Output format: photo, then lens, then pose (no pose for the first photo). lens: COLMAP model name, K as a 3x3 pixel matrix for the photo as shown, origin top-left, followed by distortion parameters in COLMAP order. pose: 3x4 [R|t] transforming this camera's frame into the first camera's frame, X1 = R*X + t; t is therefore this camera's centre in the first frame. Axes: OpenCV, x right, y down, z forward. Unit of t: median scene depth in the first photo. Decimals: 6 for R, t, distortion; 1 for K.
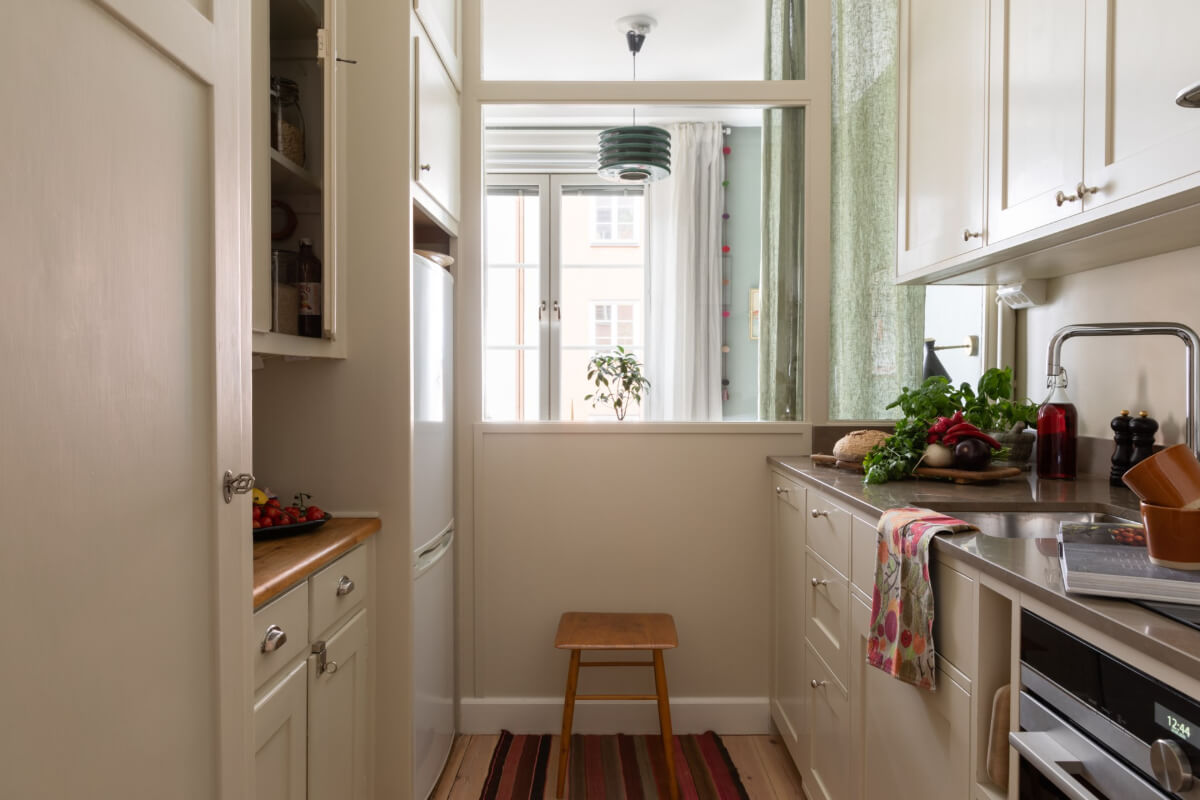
lens RADIAL K [[834.1, 0, 603.0], [0, 834.1, 393.1], [0, 0, 1]] dist [-0.002126, -0.000702]
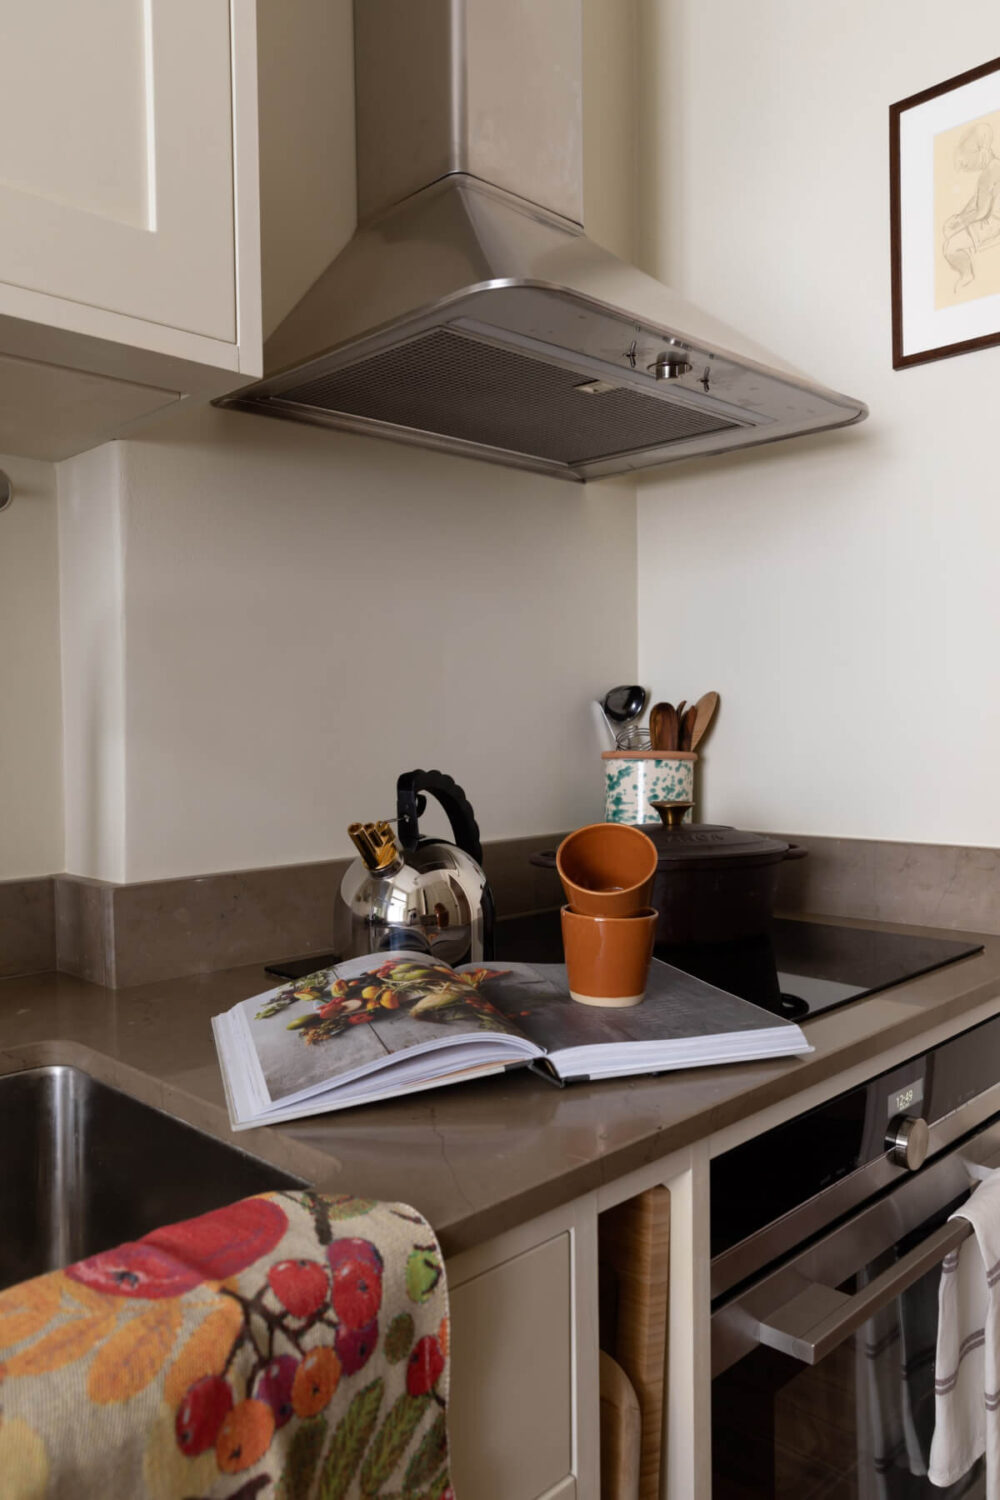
lens RADIAL K [[1091.4, 0, 502.0], [0, 1091.4, 752.8], [0, 0, 1]] dist [-0.006668, -0.001633]
pose [[-0.703539, -0.010572, 0.710578, 0.057082], [0.023368, 0.999004, 0.038000, -0.017012], [-0.710273, 0.043339, -0.702591, 0.843395]]
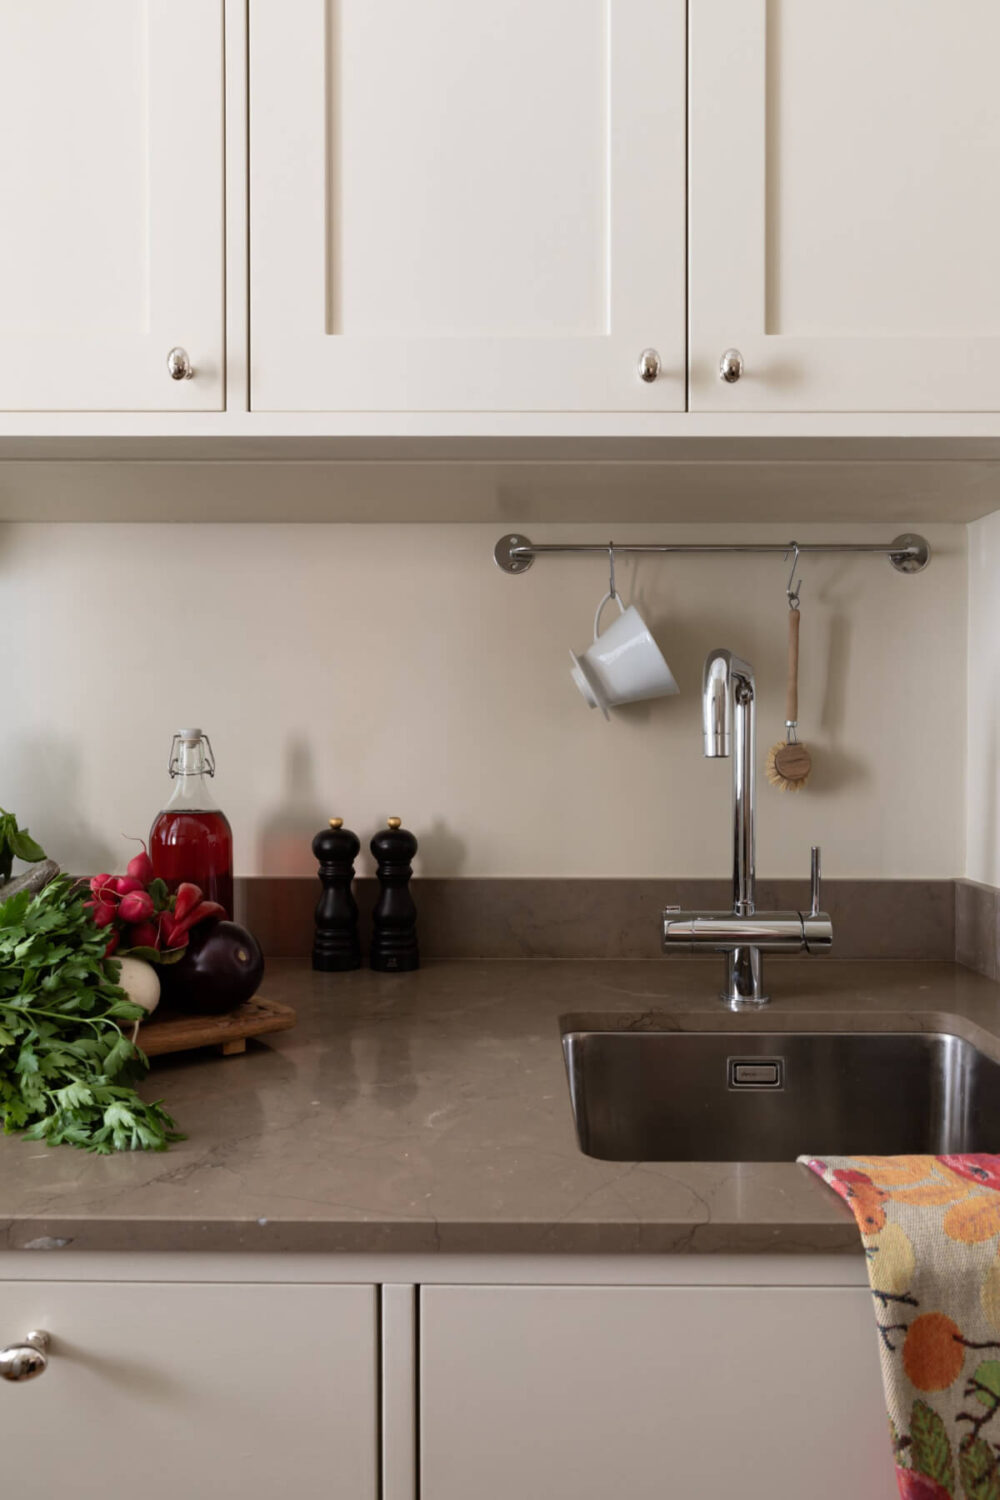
lens RADIAL K [[1113.0, 0, 527.8], [0, 1113.0, 753.1], [0, 0, 1]] dist [-0.001088, -0.002187]
pose [[-0.004427, -0.012735, 0.999909, -0.047748], [0.013645, 0.999825, 0.012794, -0.025378], [-0.999897, 0.013701, -0.004253, 0.873711]]
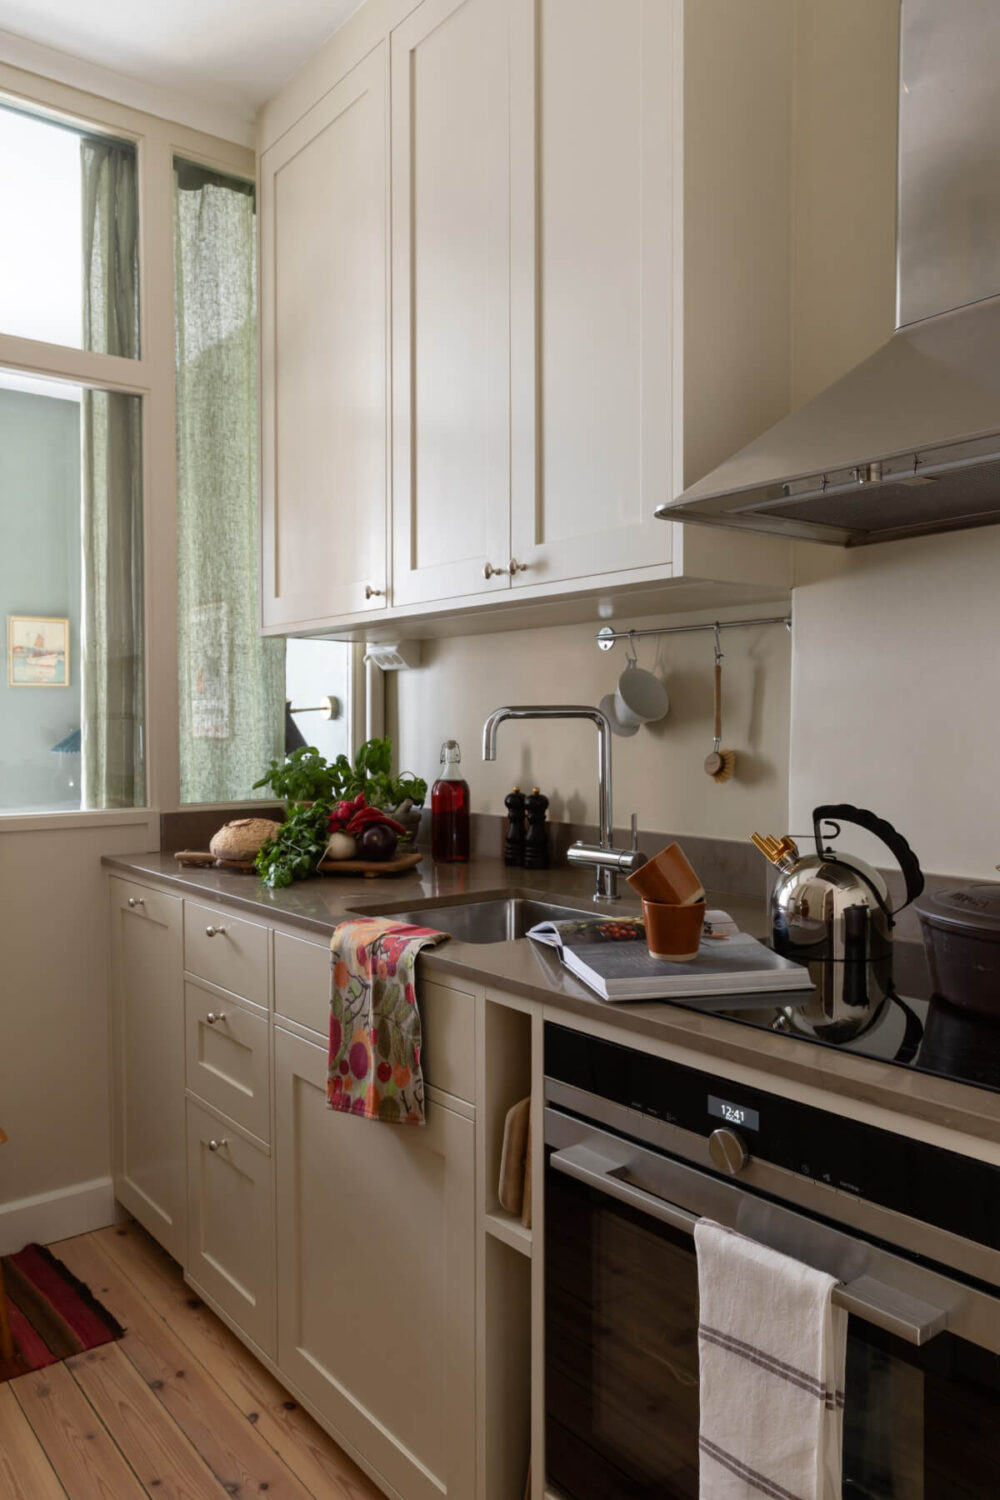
lens RADIAL K [[1073.9, 0, 491.8], [0, 1073.9, 753.6], [0, 0, 1]] dist [-0.001275, 0.001244]
pose [[0.787146, -0.021246, 0.616401, -0.162446], [0.013455, 0.999760, 0.017277, -0.039096], [-0.616620, -0.005306, 0.787243, 0.034612]]
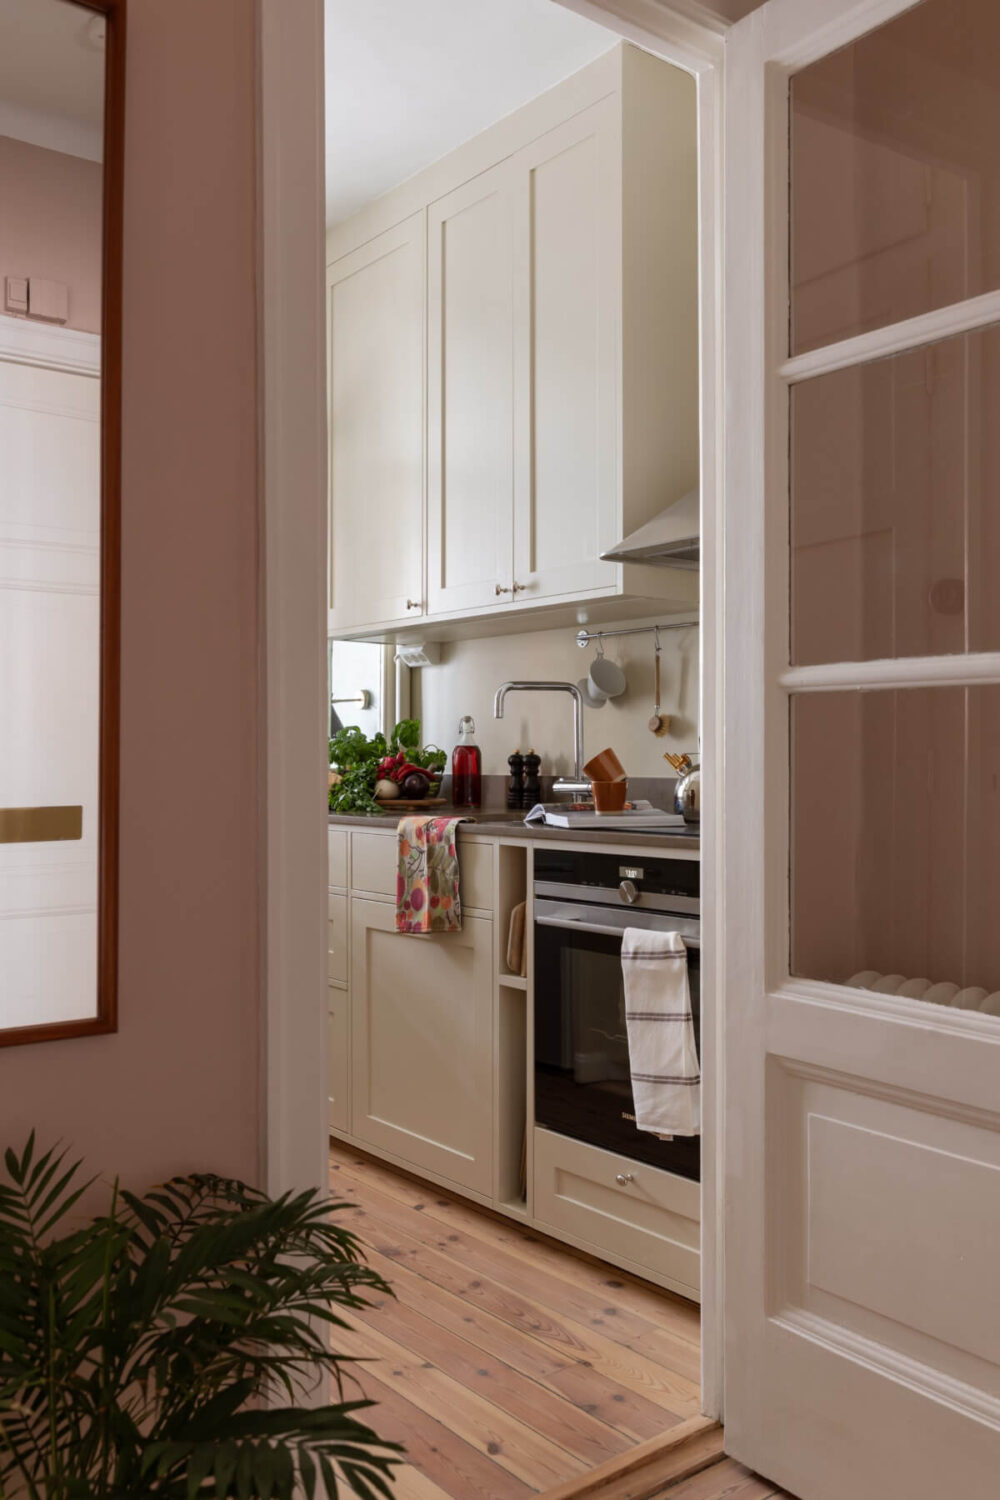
lens RADIAL K [[1258.1, 0, 500.0], [0, 1258.1, 750.0], [0, 0, 1]] dist [-0.002474, -0.005473]
pose [[0.779447, 0.003864, 0.626456, -0.607424], [0.011336, 0.999730, -0.020272, 0.059237], [-0.626365, 0.022903, 0.779193, -0.497178]]
